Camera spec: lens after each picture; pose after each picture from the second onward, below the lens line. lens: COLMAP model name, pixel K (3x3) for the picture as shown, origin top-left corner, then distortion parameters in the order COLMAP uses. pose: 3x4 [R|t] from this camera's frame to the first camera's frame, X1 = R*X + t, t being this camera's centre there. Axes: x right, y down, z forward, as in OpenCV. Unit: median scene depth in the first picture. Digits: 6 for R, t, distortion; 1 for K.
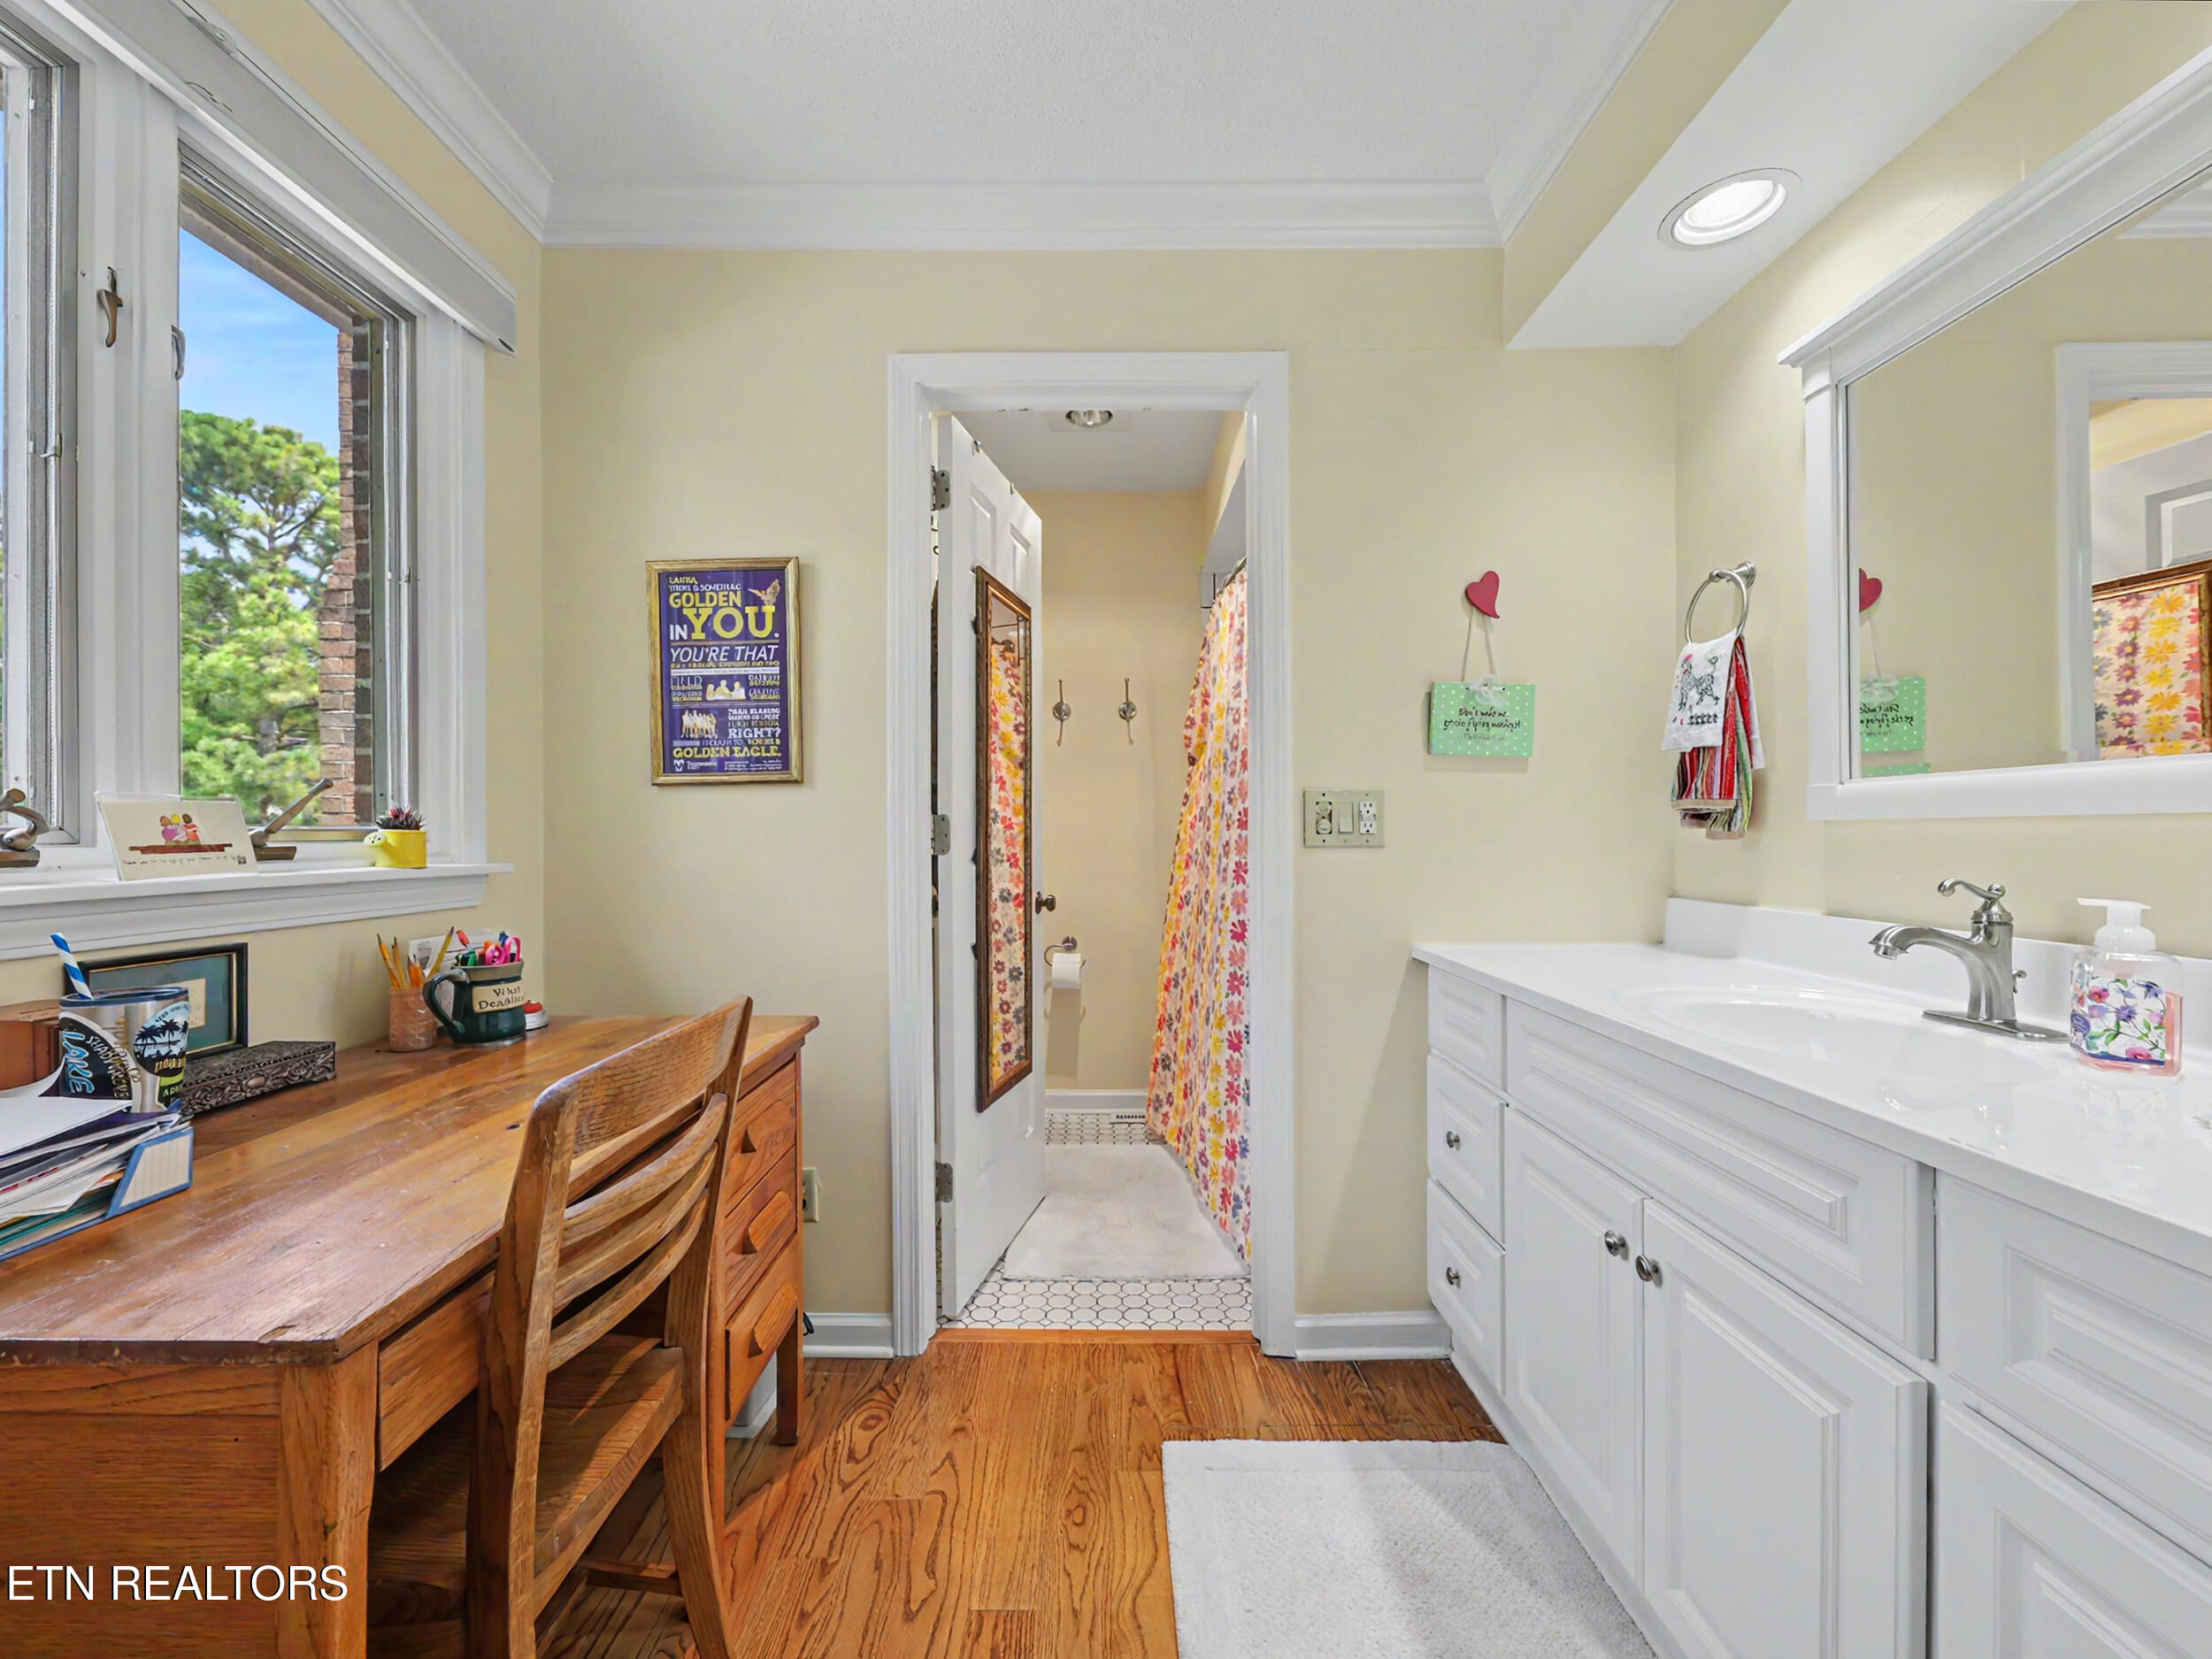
lens RADIAL K [[944.0, 0, 1107.2], [0, 944.0, 819.9], [0, 0, 1]] dist [-0.001265, -0.000119]
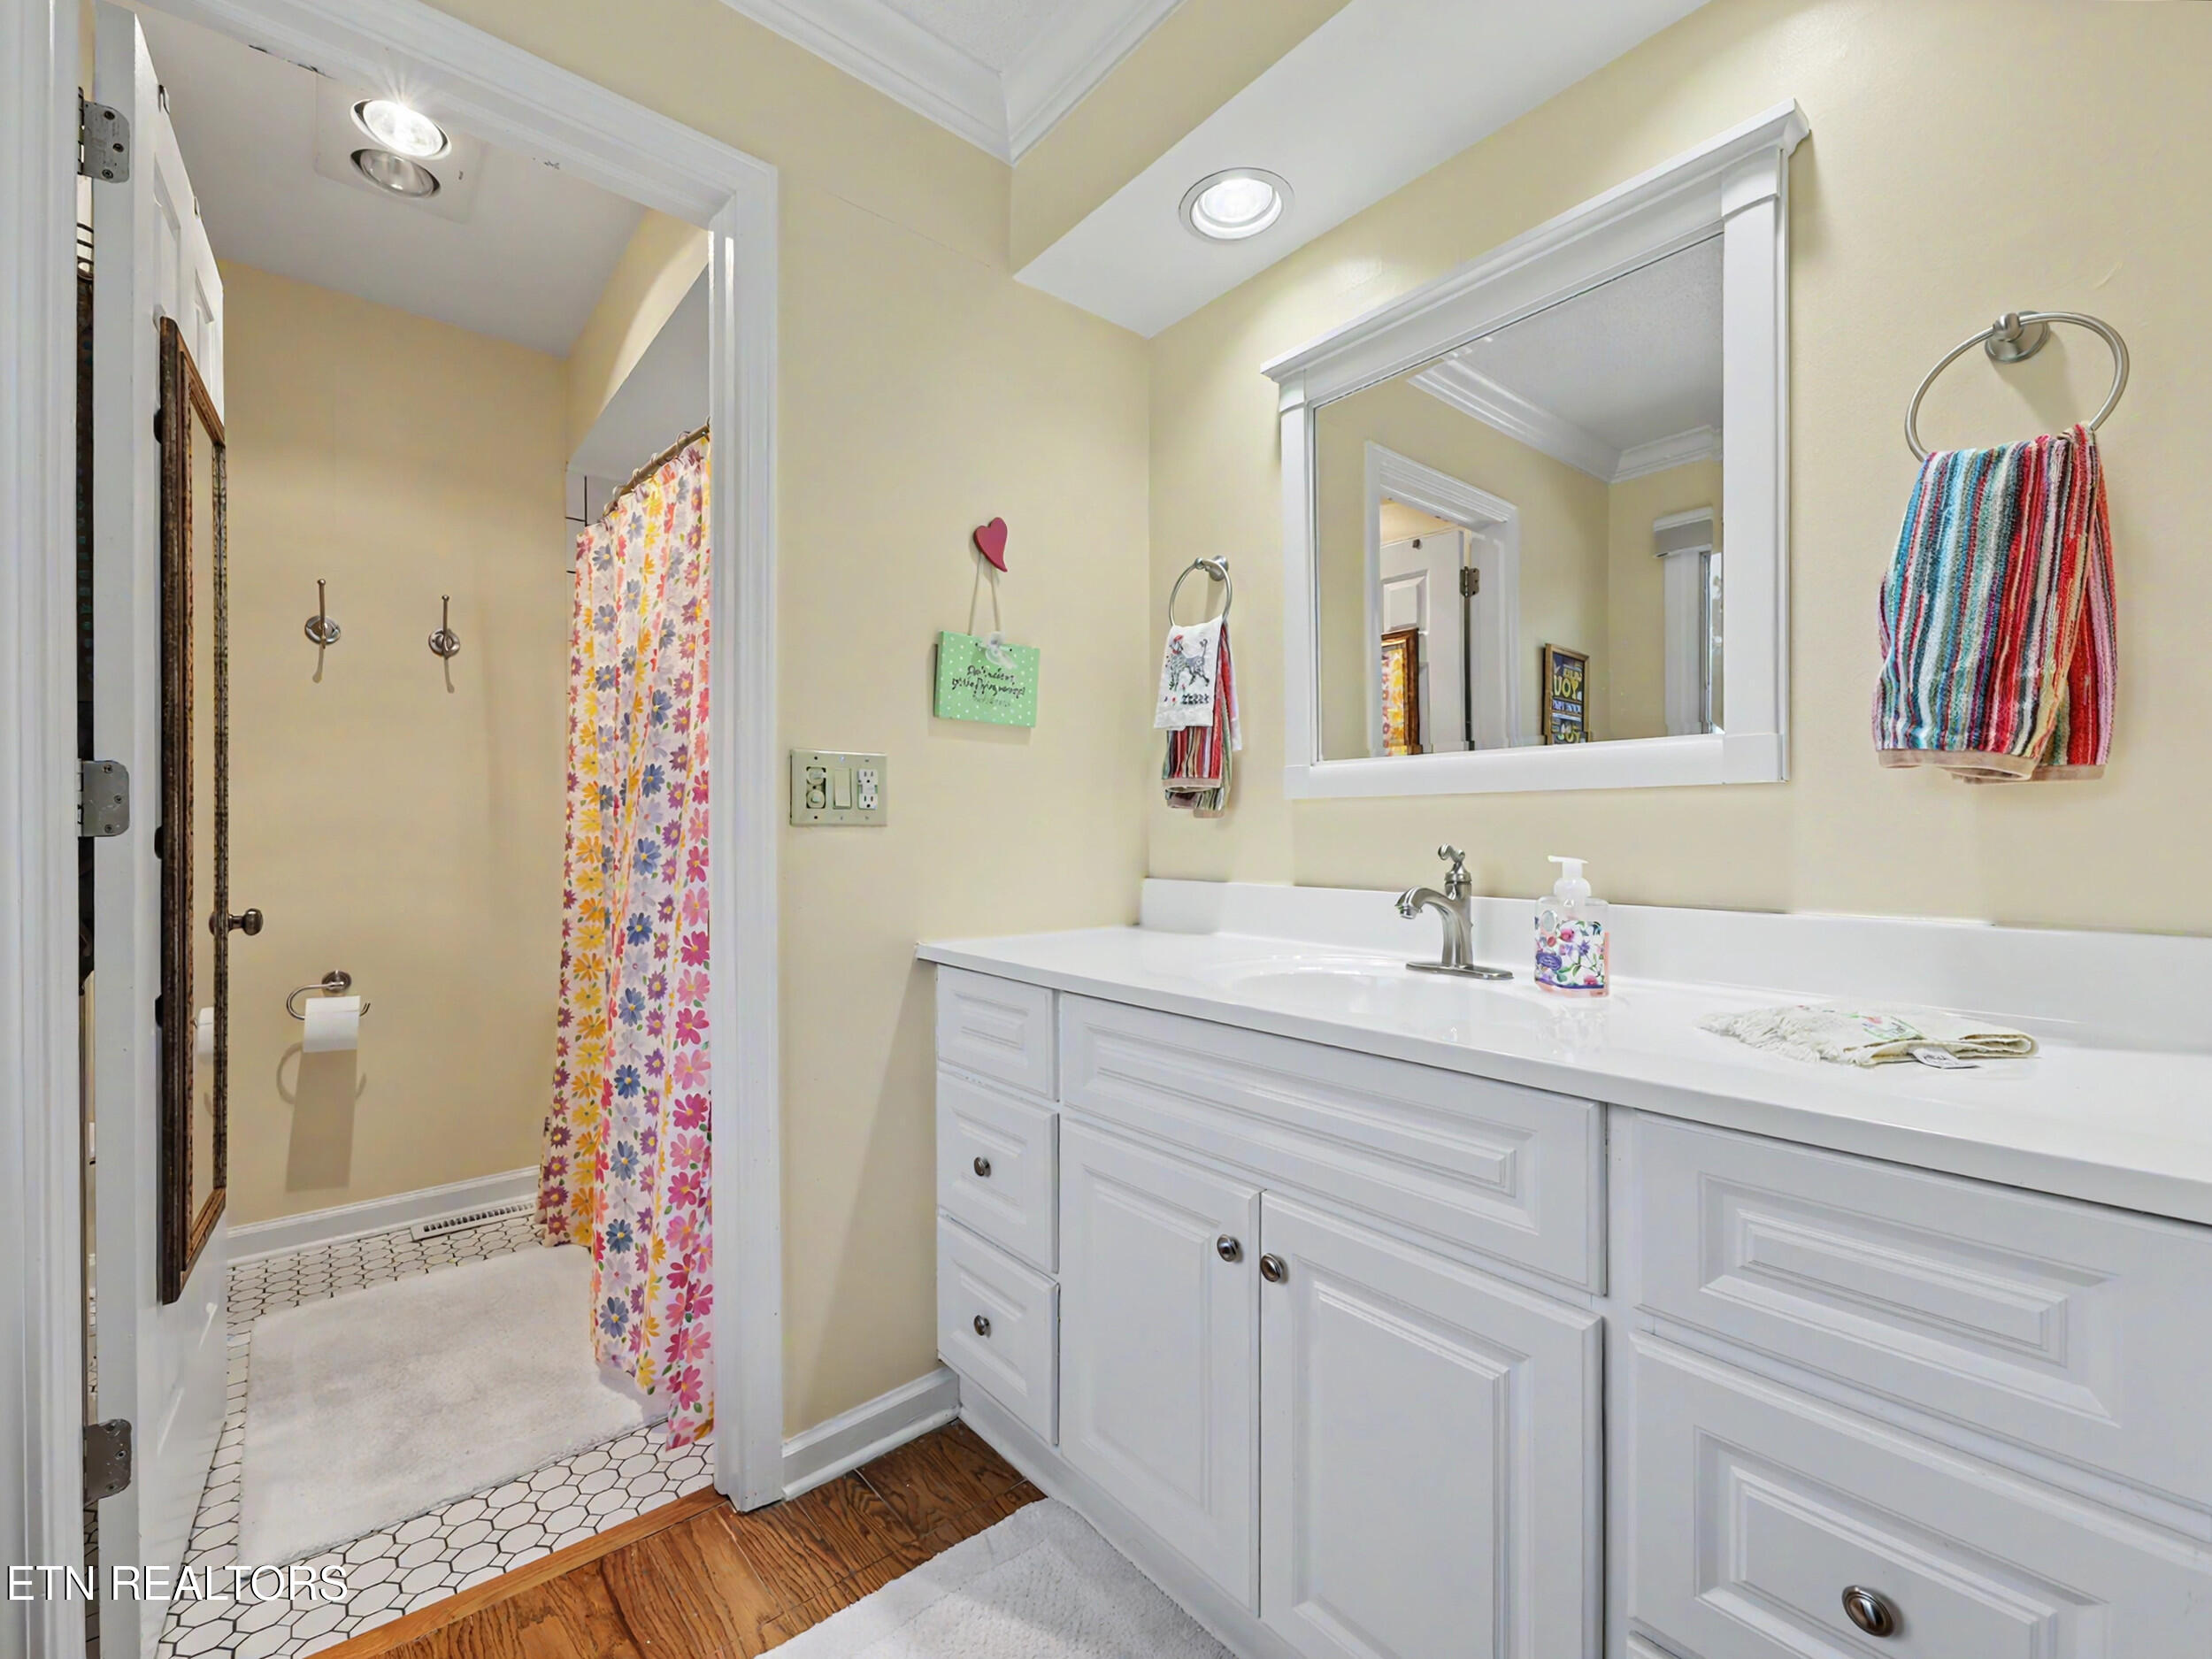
lens RADIAL K [[944.0, 0, 1107.2], [0, 944.0, 819.9], [0, 0, 1]] dist [-0.001265, -0.000119]
pose [[0.756005, 0.008778, 0.654507, -0.109681], [-0.009880, 0.999949, -0.002000, 0.026677], [-0.654491, -0.004954, 0.756053, 0.277103]]
